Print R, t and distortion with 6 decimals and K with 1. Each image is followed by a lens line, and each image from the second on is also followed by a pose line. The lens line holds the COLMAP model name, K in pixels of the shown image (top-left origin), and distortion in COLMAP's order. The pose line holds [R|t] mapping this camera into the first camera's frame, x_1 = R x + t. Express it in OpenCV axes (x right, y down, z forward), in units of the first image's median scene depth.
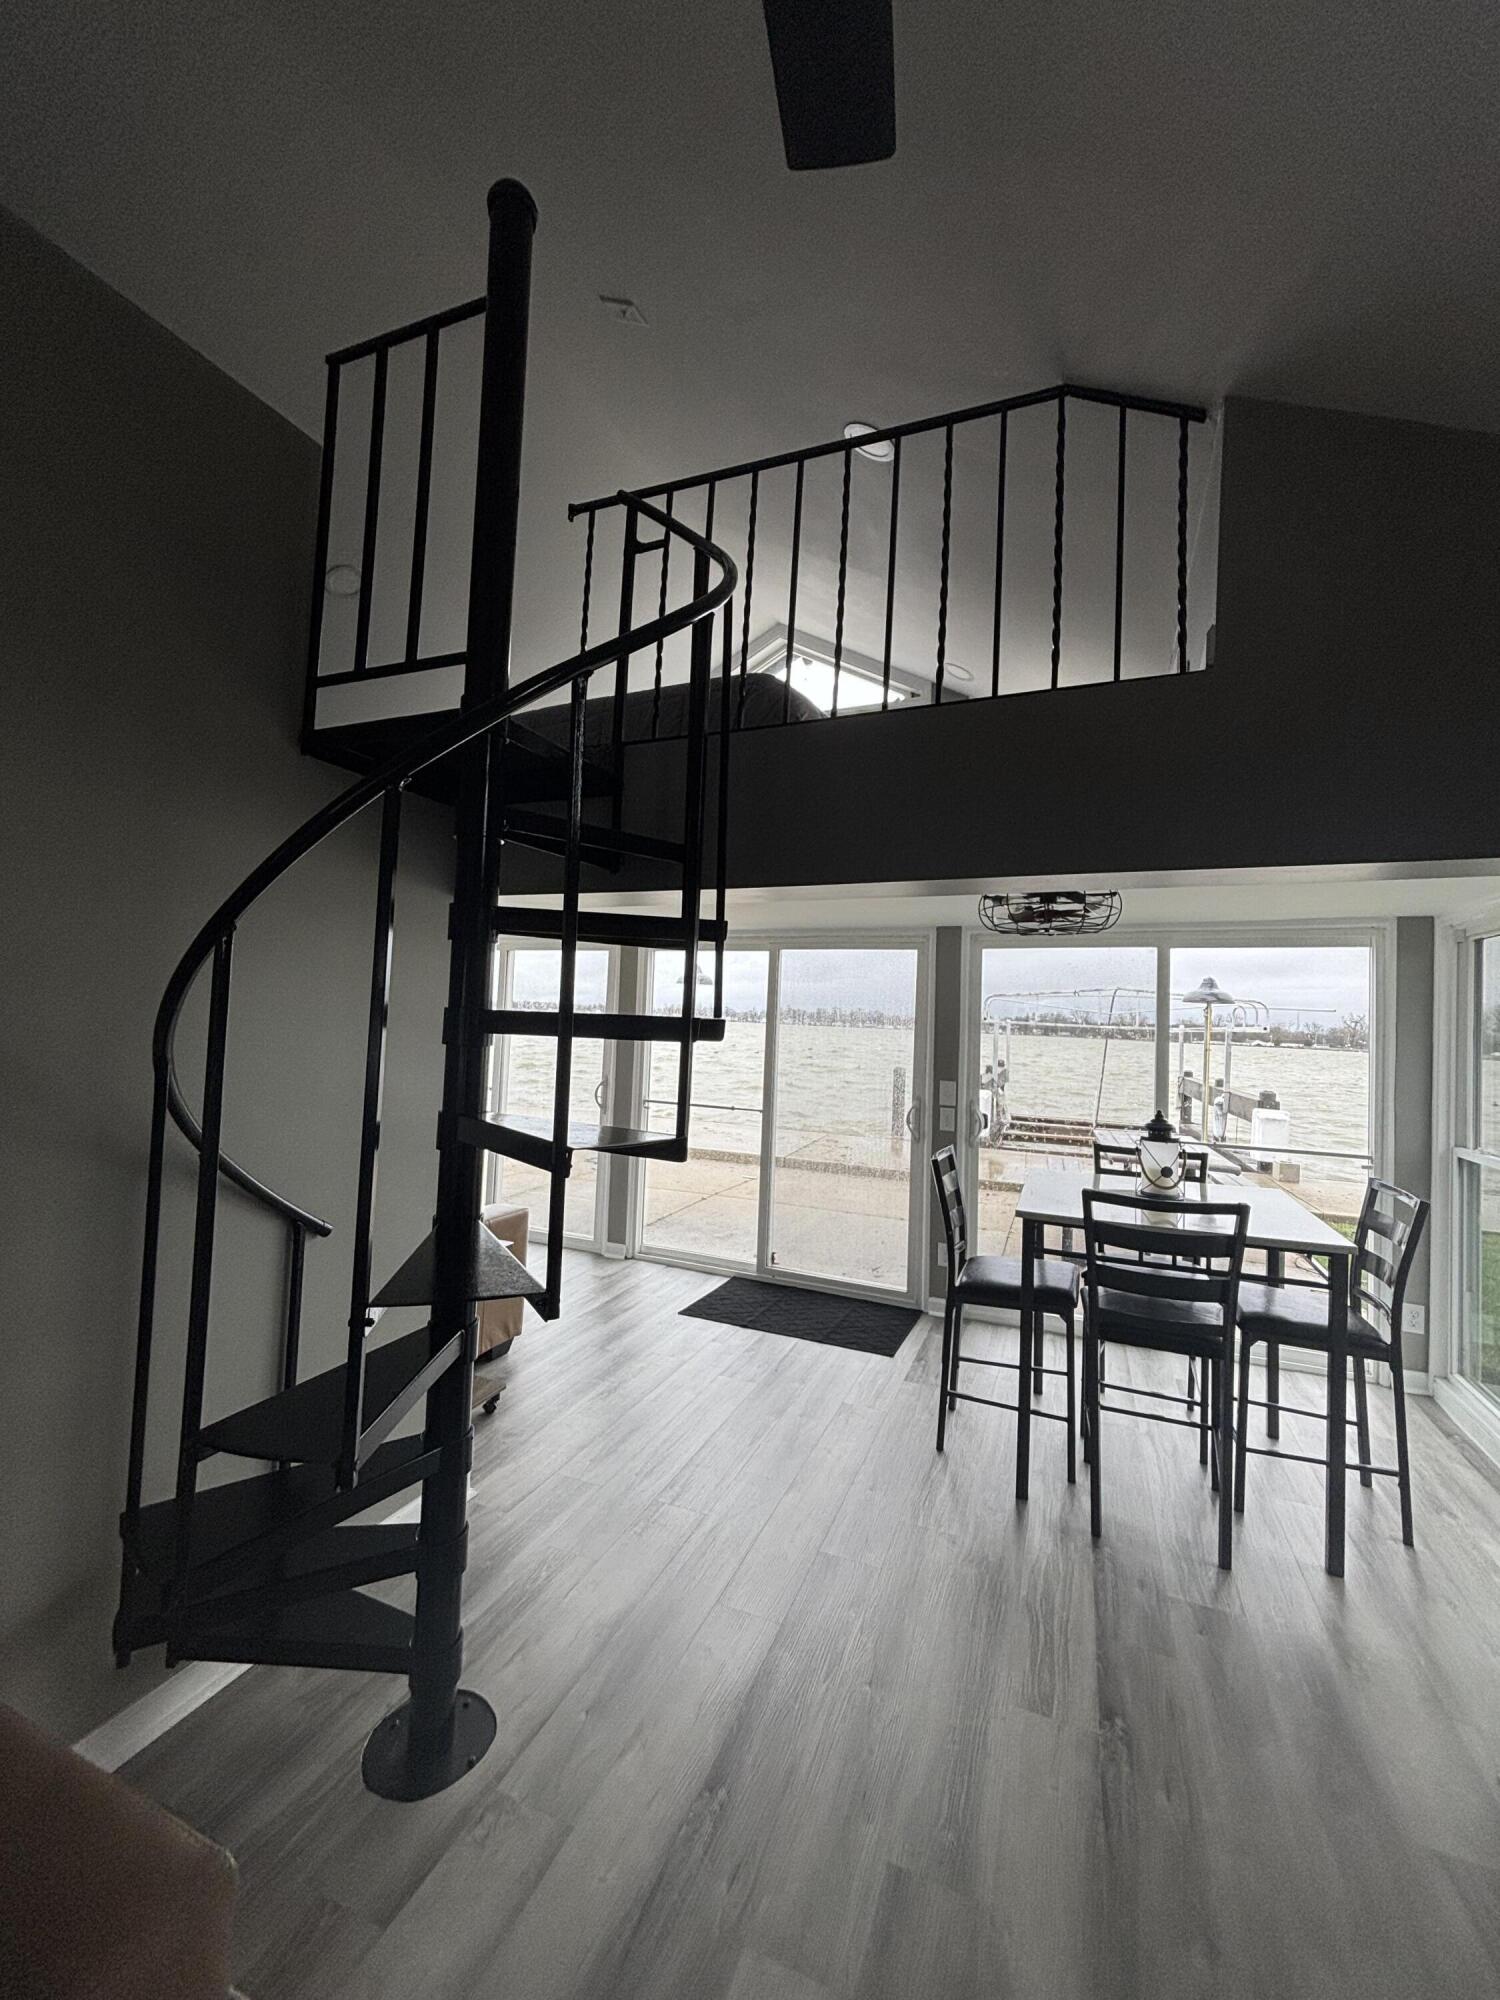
lens RADIAL K [[800.8, 0, 746.3], [0, 800.8, 989.1], [0, 0, 1]] dist [-0.000428, -0.000387]
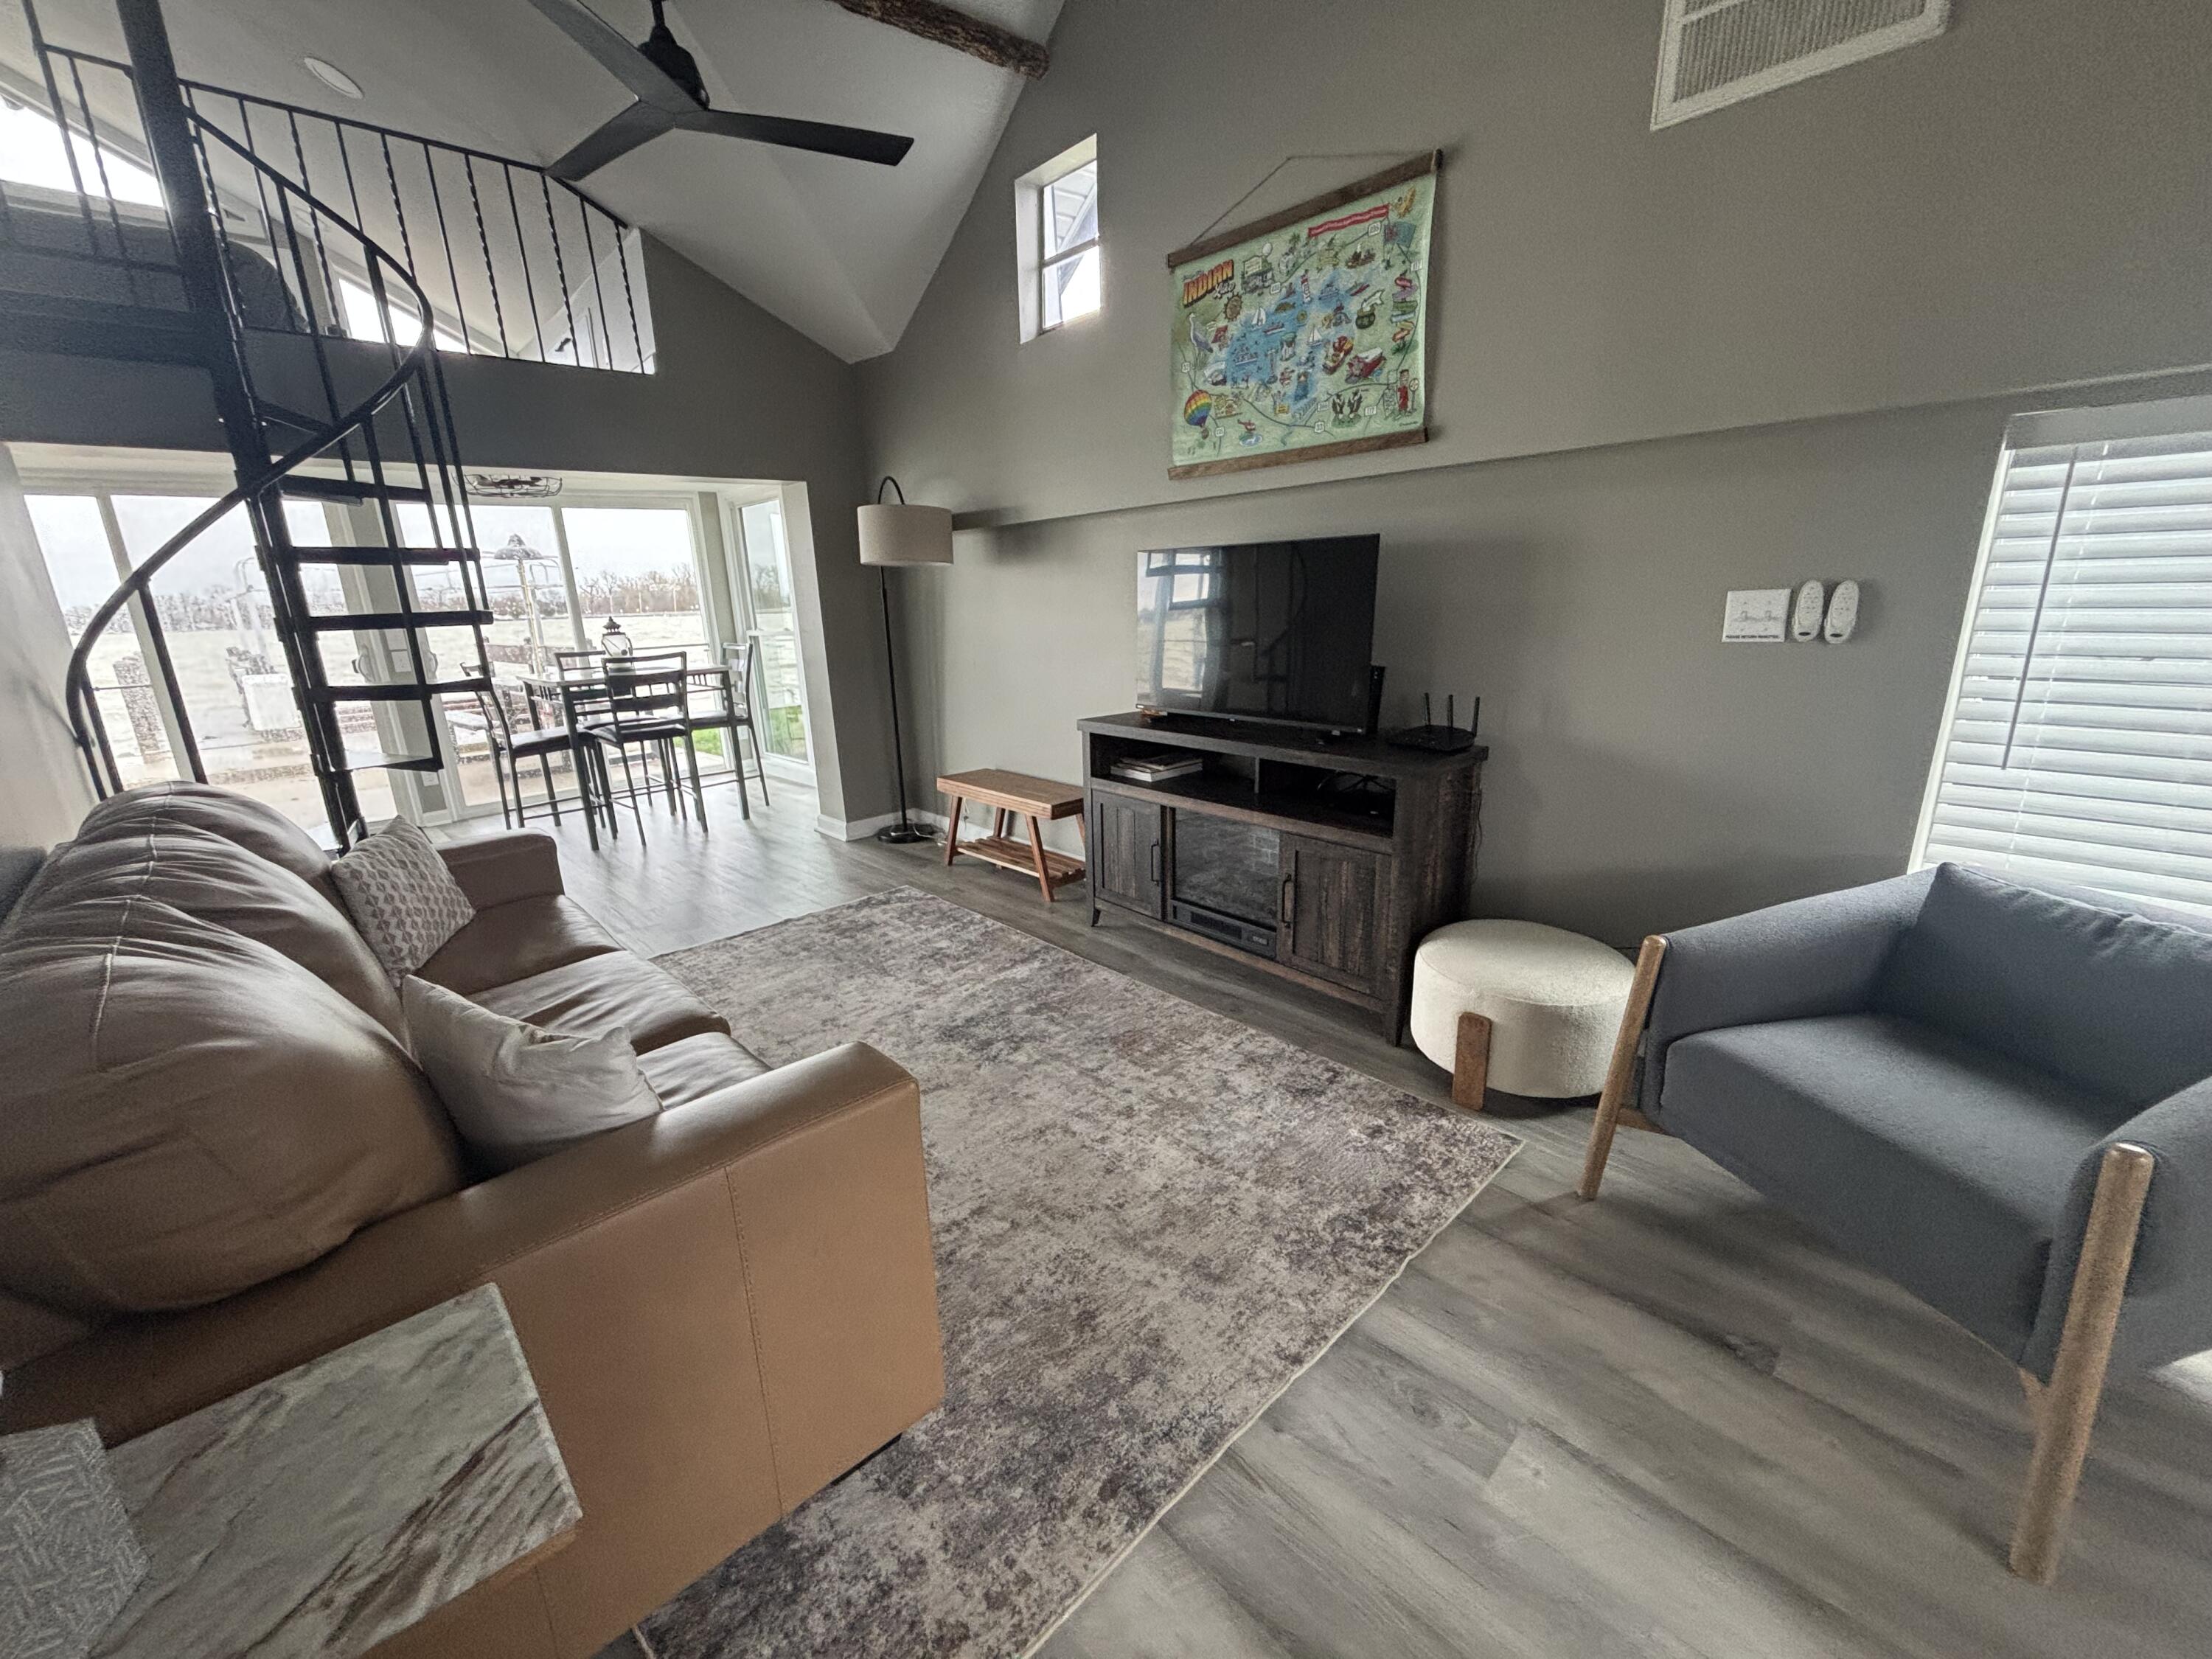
lens RADIAL K [[885.7, 0, 1100.7], [0, 885.7, 830.6], [0, 0, 1]] dist [-0.000428, -0.000387]
pose [[0.402031, -0.292652, 0.867598, -0.507895], [0.019872, 0.950112, 0.311277, 0.017690], [-0.915410, -0.107902, 0.387790, -0.425606]]
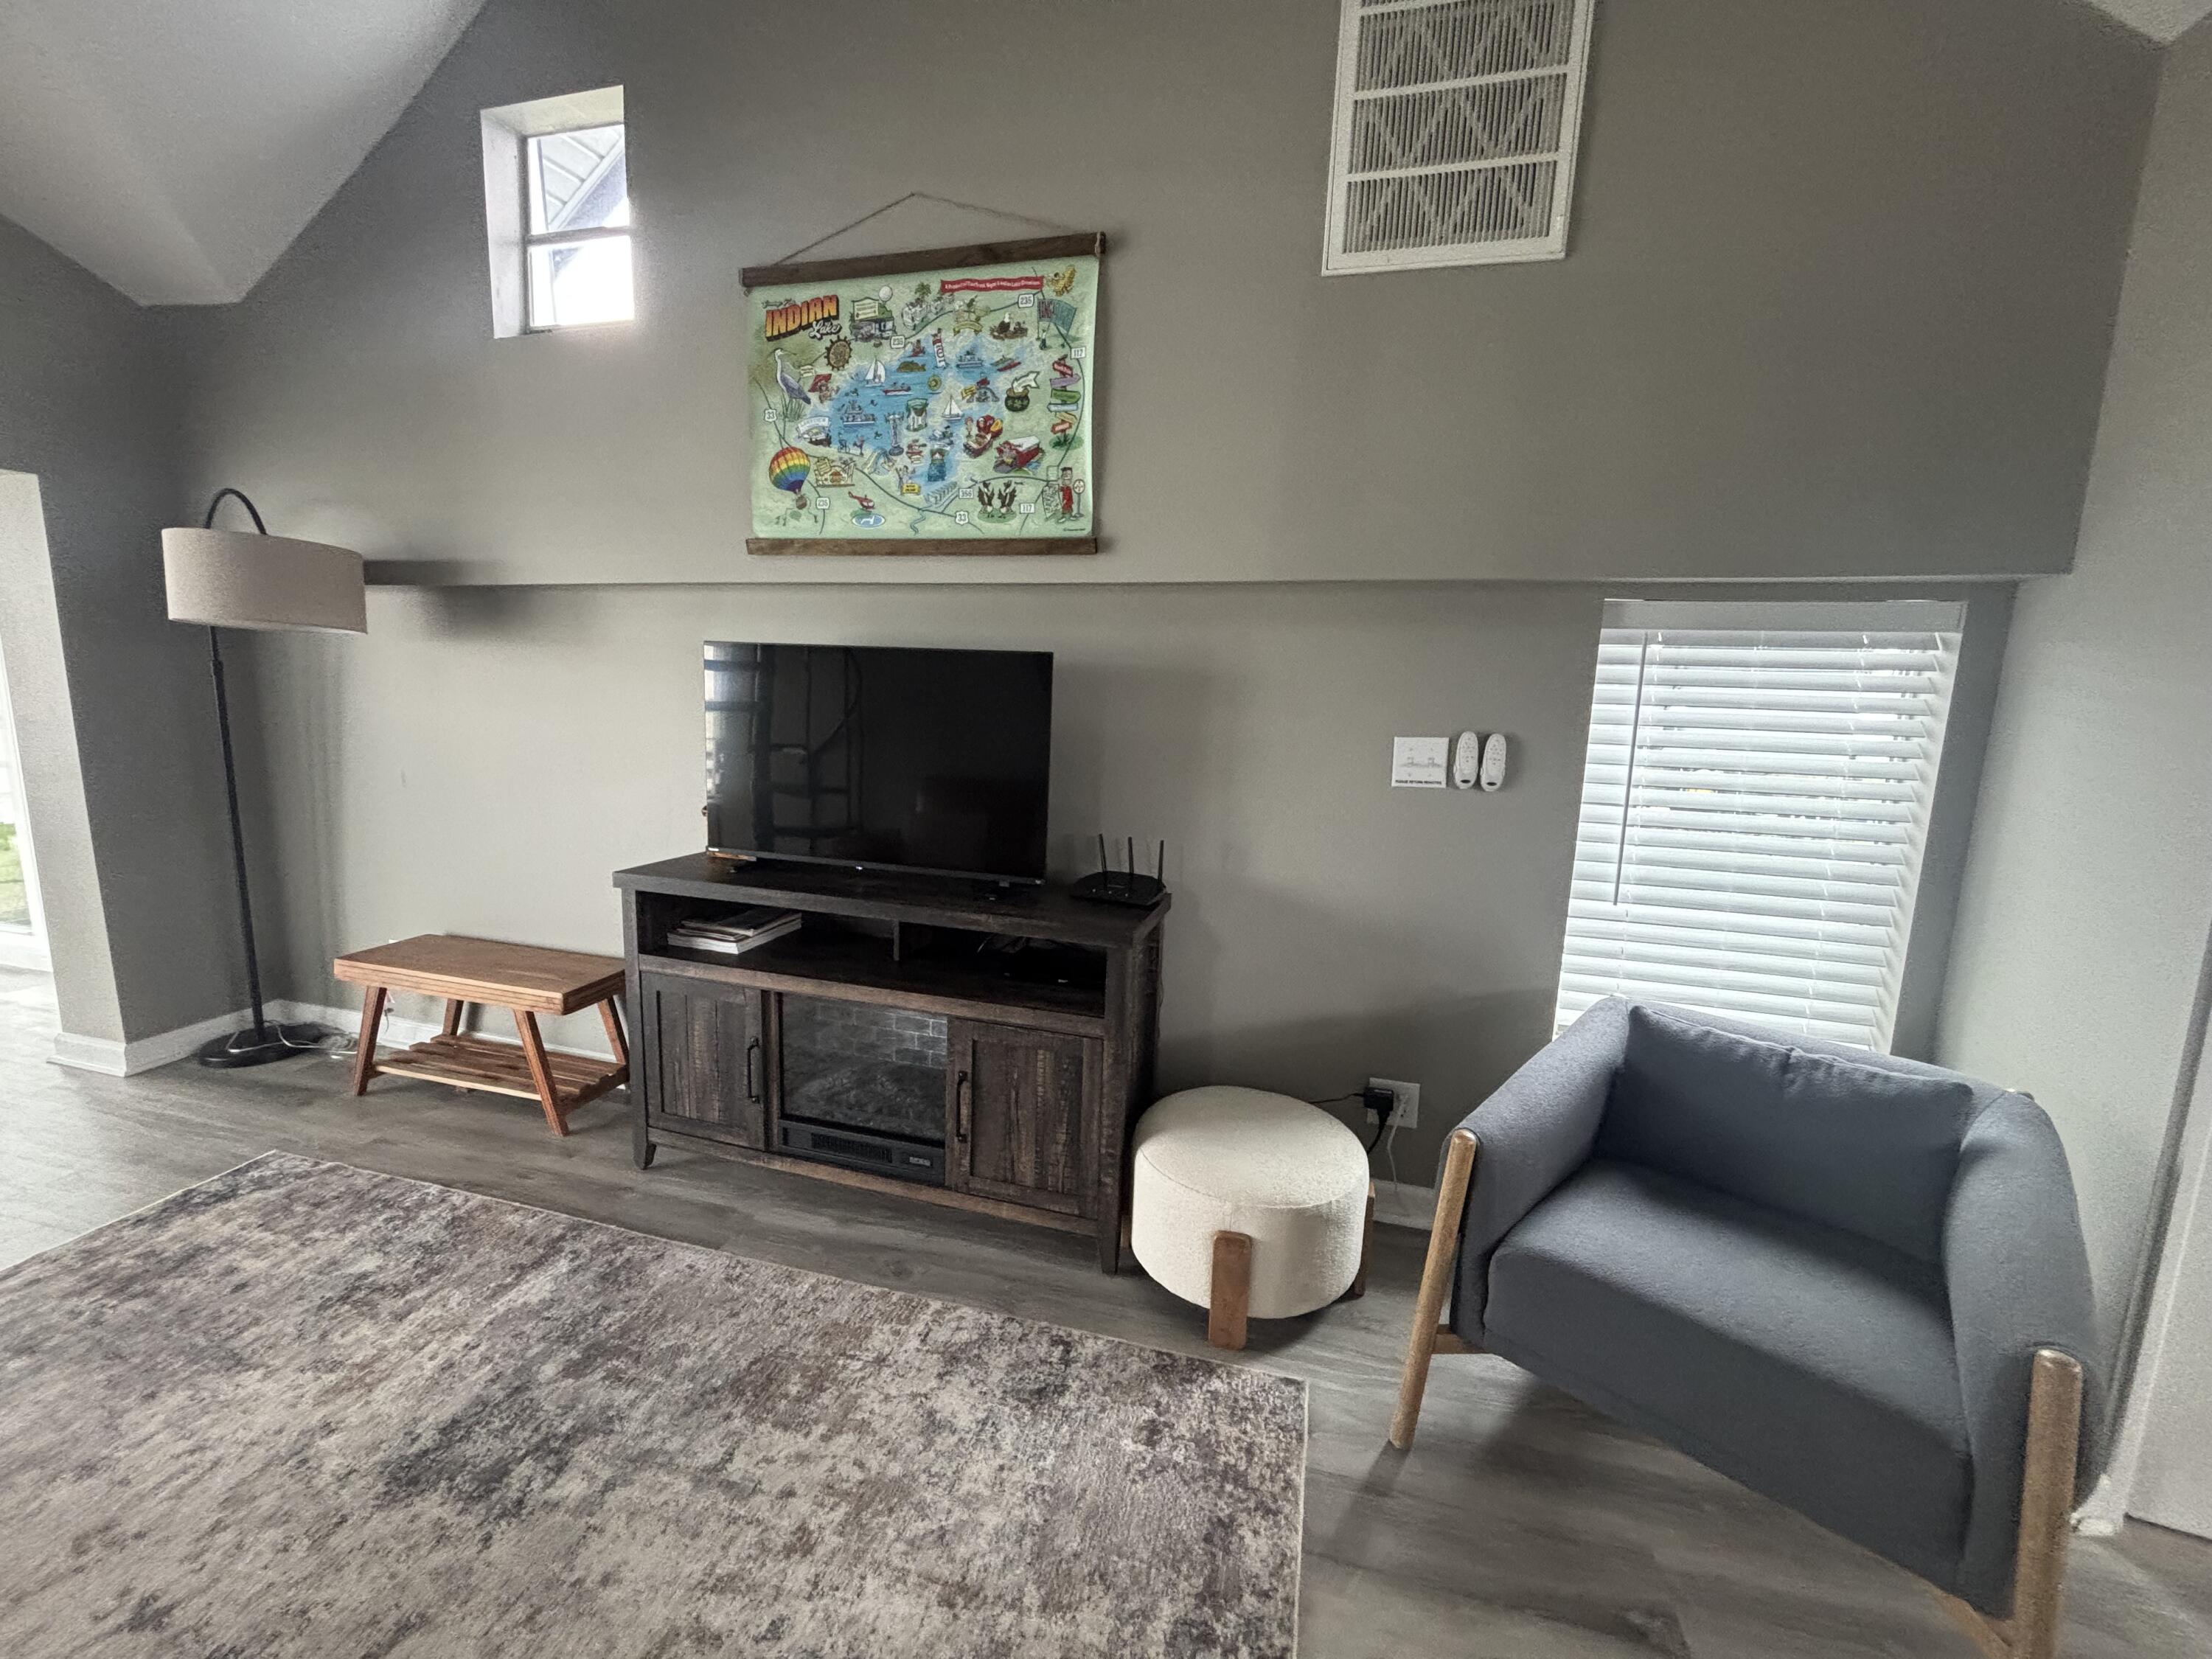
lens RADIAL K [[885.7, 0, 1099.8], [0, 885.7, 831.5], [0, 0, 1]] dist [-0.000428, -0.000387]
pose [[-0.141796, -0.205895, 0.968246, -0.371217], [-0.067710, 0.977856, 0.198023, 0.016249], [-0.987577, -0.037481, -0.152597, -0.305586]]
